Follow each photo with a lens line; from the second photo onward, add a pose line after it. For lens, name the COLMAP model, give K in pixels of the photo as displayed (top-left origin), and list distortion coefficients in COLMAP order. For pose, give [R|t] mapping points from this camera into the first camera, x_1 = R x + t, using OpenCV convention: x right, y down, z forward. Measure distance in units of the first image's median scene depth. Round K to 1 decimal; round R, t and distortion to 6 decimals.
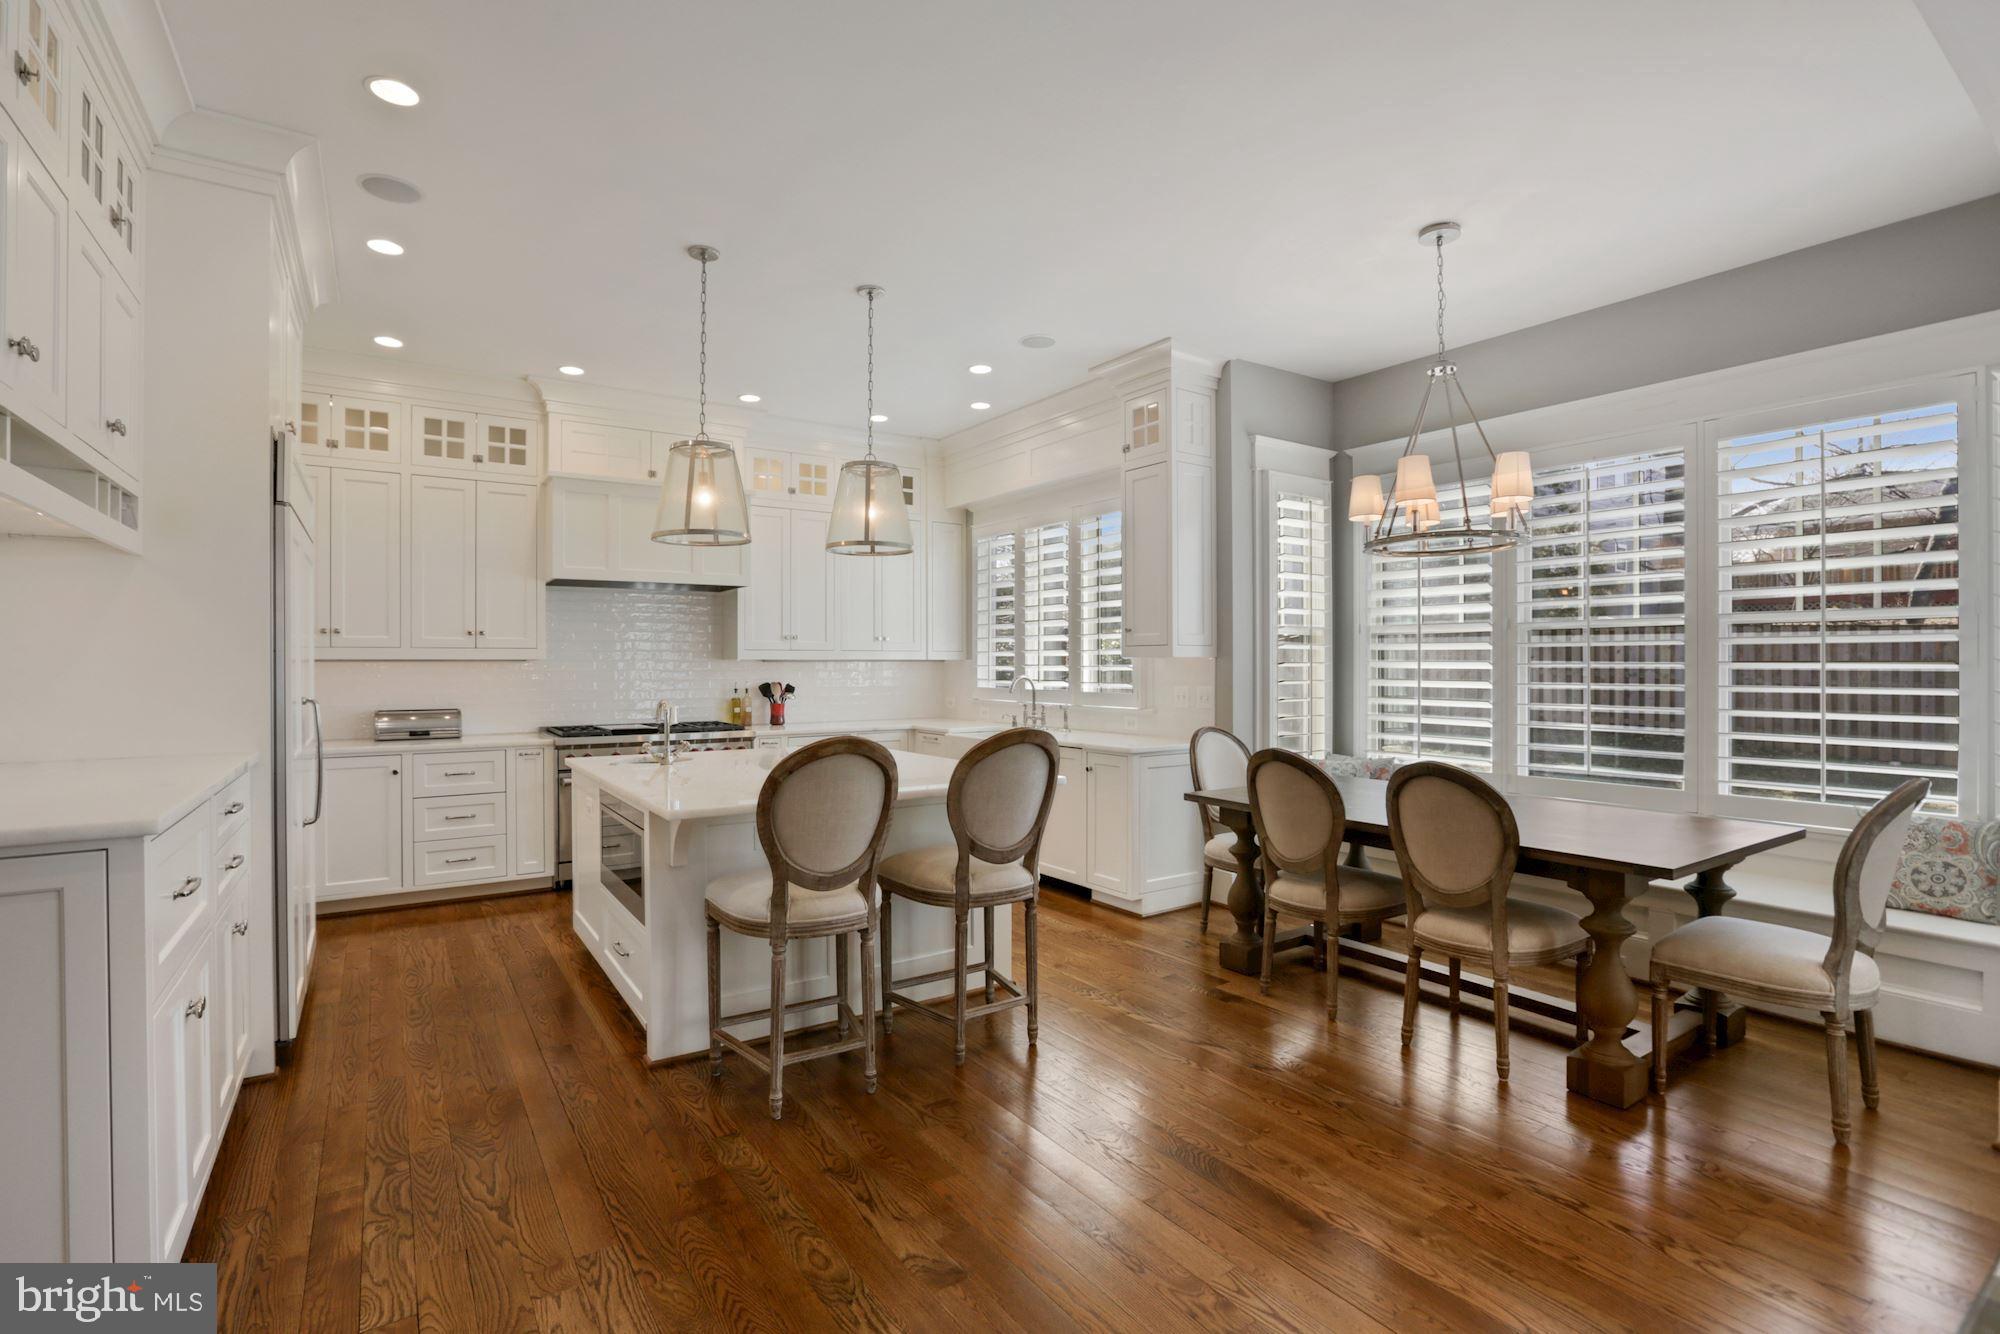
lens RADIAL K [[932.0, 0, 982.4], [0, 932.0, 671.6], [0, 0, 1]] dist [-0.045670, 0.018847]
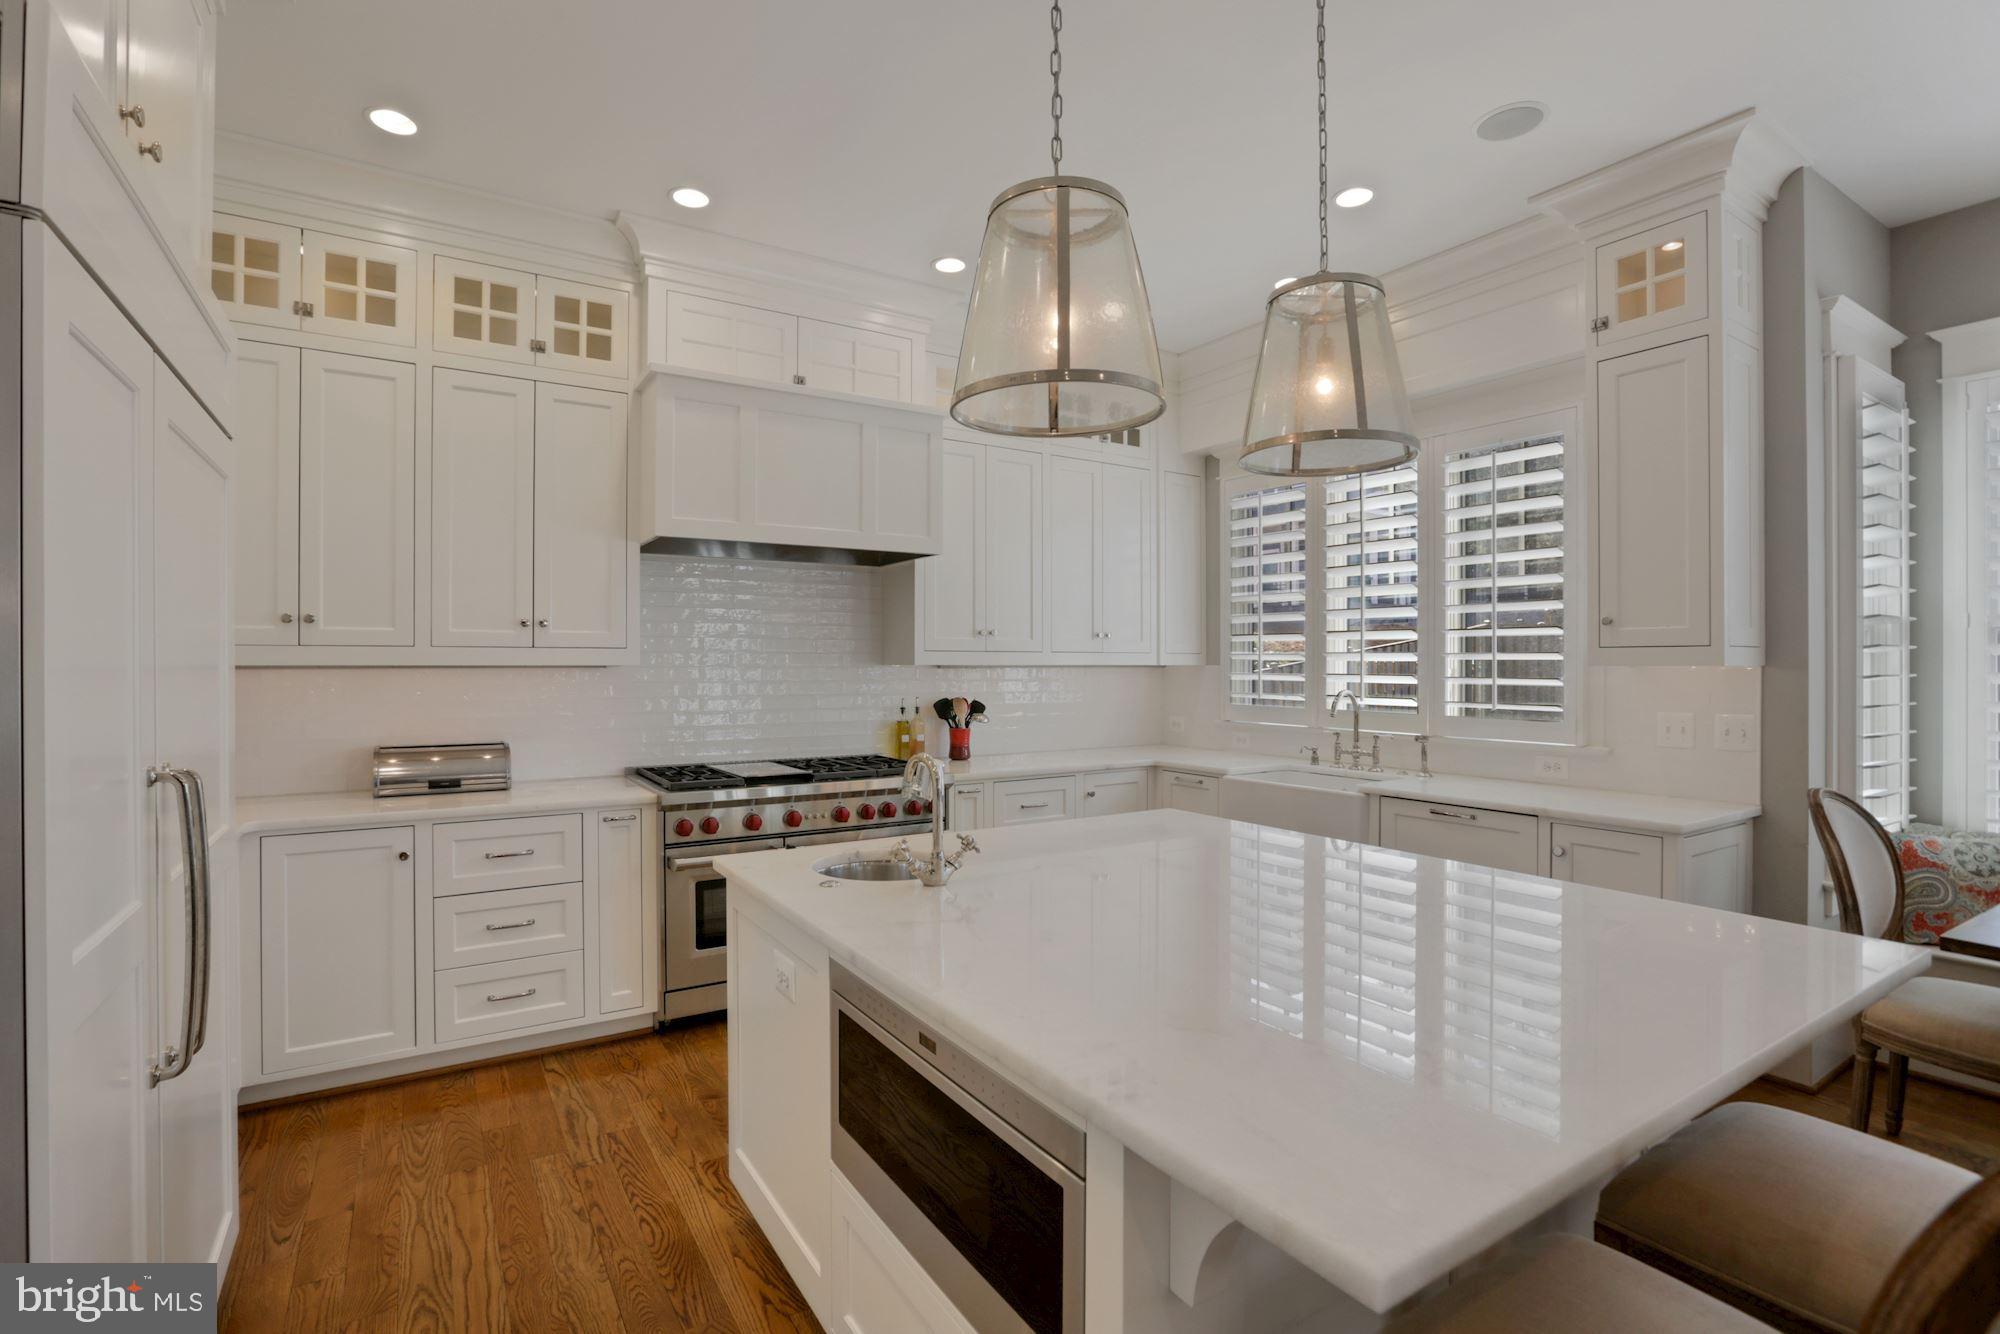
lens RADIAL K [[932.0, 0, 982.4], [0, 932.0, 671.6], [0, 0, 1]] dist [-0.045670, 0.018847]
pose [[0.999651, 0.003358, -0.026193, -0.229141], [-0.003343, 0.999994, 0.000606, -0.010365], [0.026194, -0.000518, 0.999657, 0.381600]]
